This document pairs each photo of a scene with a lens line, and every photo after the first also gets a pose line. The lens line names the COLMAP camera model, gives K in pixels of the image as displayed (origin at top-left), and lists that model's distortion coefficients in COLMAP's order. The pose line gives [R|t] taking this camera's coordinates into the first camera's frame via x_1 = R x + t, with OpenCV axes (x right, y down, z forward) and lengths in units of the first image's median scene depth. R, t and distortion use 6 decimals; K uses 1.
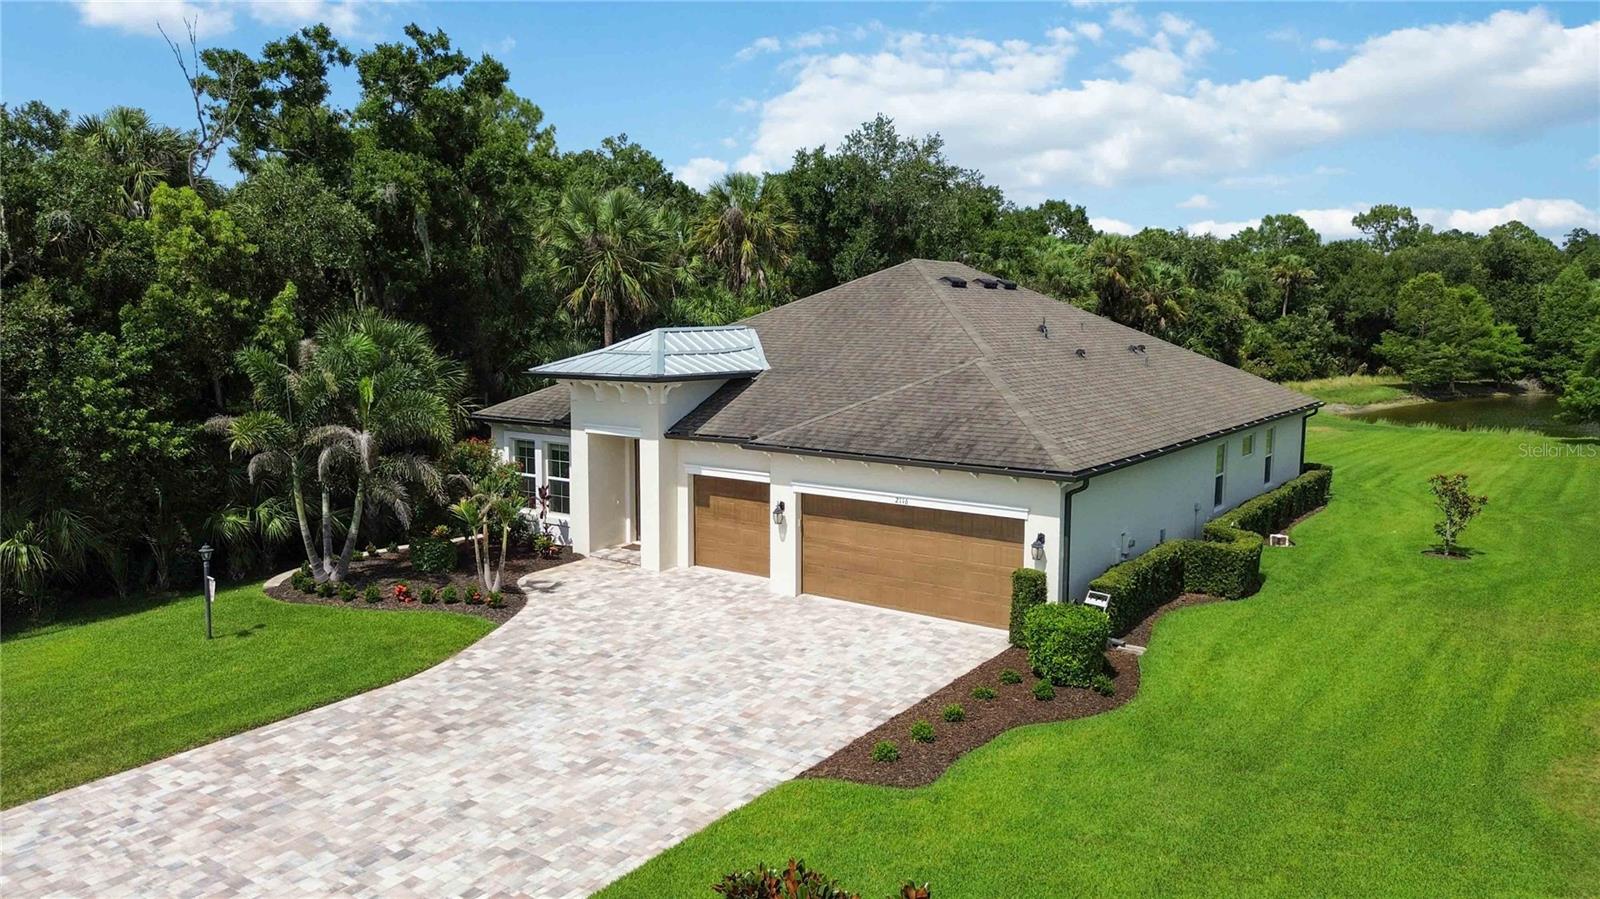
lens RADIAL K [[1138.0, 0, 798.8], [0, 1138.0, 455.2], [0, 0, 1]] dist [0.065310, -0.070537]
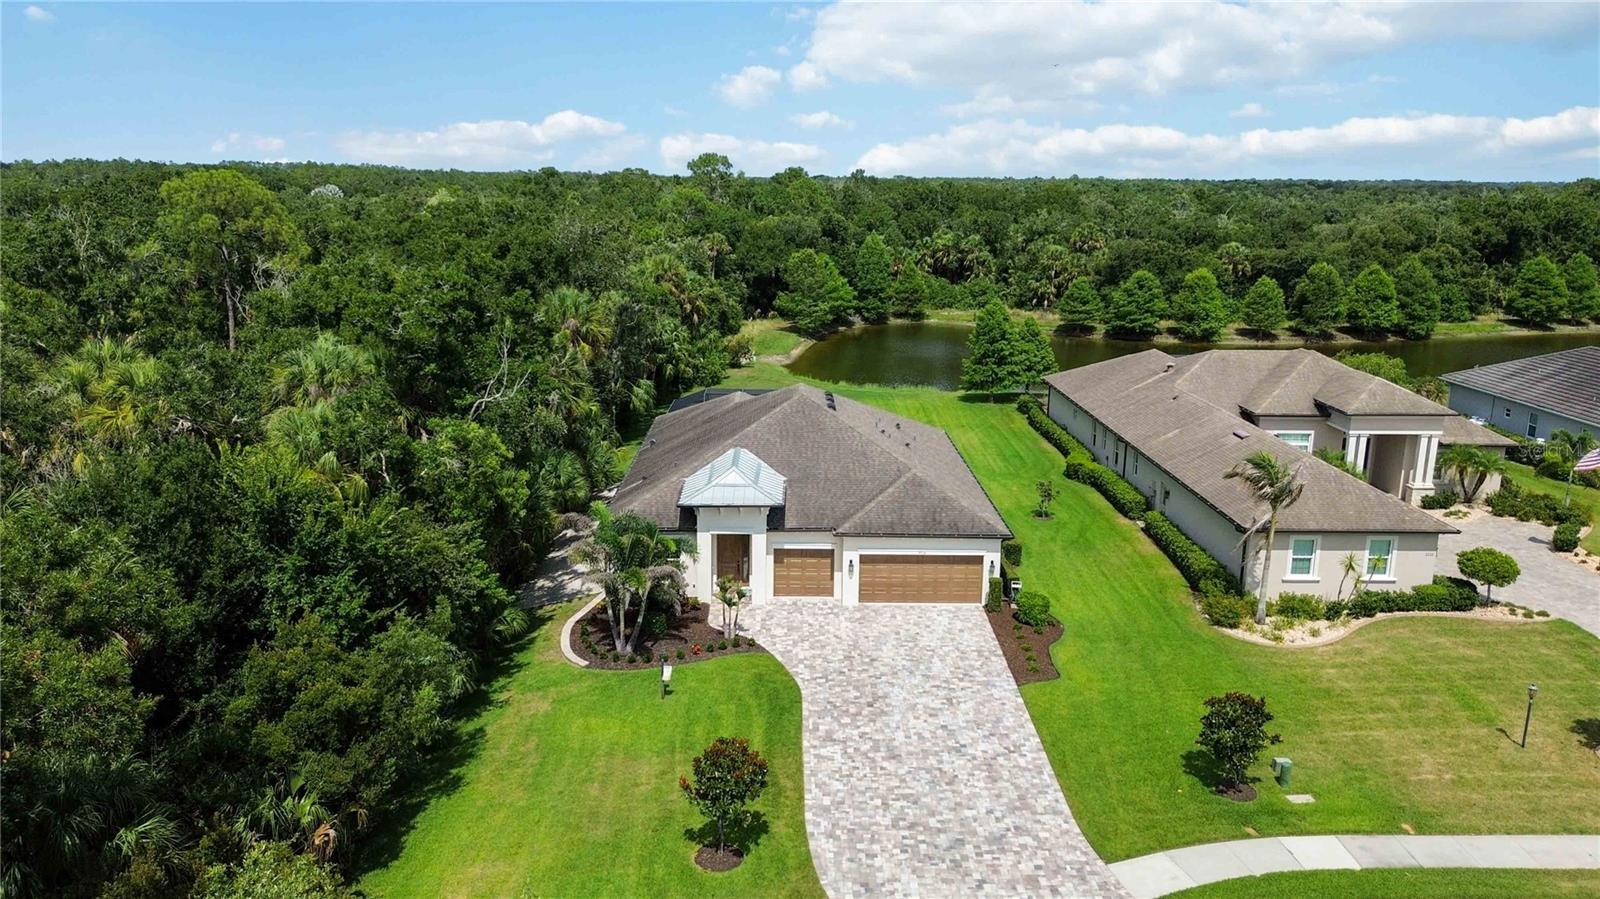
lens RADIAL K [[1138.0, 0, 798.8], [0, 1138.0, 455.2], [0, 0, 1]] dist [0.065310, -0.070537]
pose [[0.805316, -0.135295, 0.577201, -1.257104], [0.067554, 0.988212, 0.137384, -0.434162], [-0.588984, -0.071645, 0.804963, -0.537947]]
